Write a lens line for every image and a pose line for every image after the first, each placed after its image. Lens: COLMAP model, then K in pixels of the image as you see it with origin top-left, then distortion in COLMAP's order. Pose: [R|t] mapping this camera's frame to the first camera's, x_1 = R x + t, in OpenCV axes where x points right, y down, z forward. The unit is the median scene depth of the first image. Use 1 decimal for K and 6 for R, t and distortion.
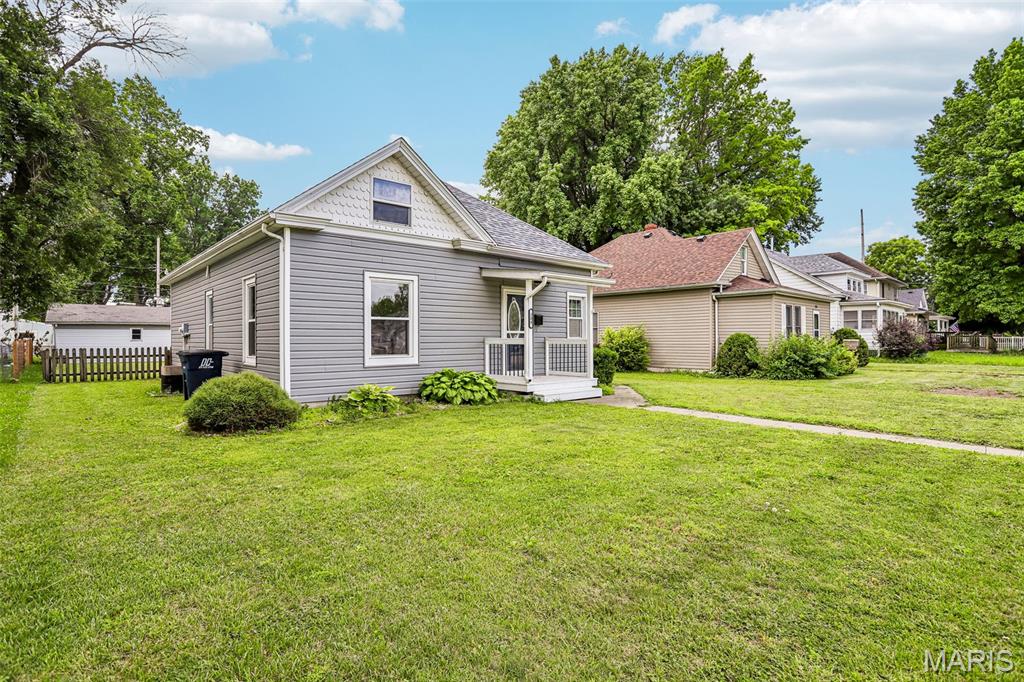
lens RADIAL K [[516.9, 0, 512.0], [0, 516.9, 341.0], [0, 0, 1]] dist [-0.082475, 0.037809]
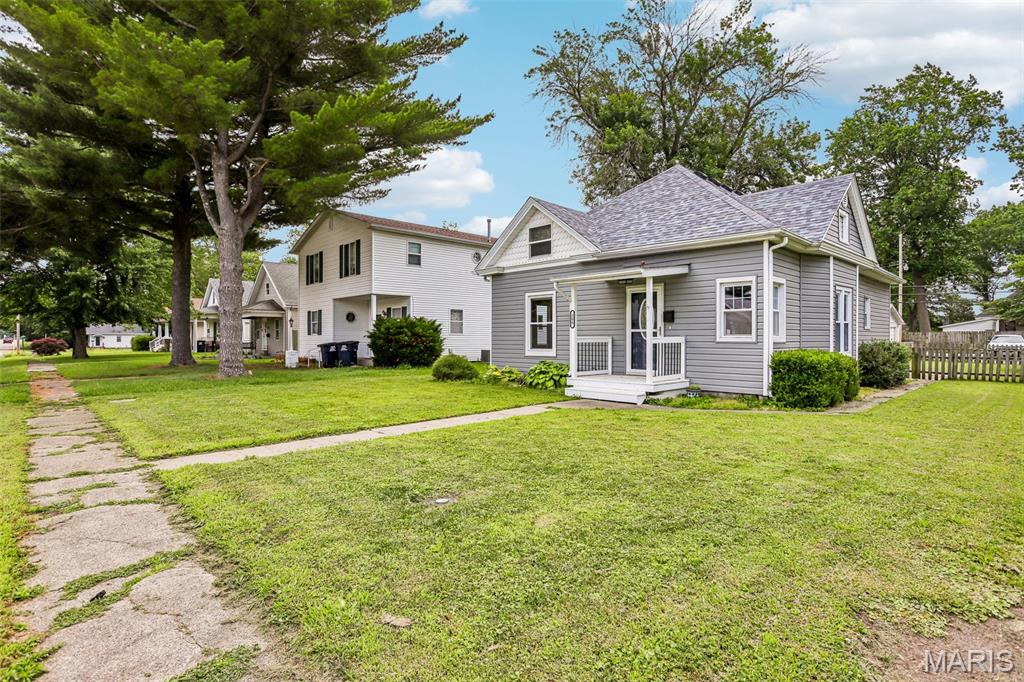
lens RADIAL K [[516.9, 0, 512.0], [0, 516.9, 341.0], [0, 0, 1]] dist [-0.082475, 0.037809]
pose [[0.026701, 0.007744, -0.999613, 1.016417], [-0.007278, 0.999945, 0.007552, -0.003336], [0.999617, 0.007074, 0.026756, 0.754622]]
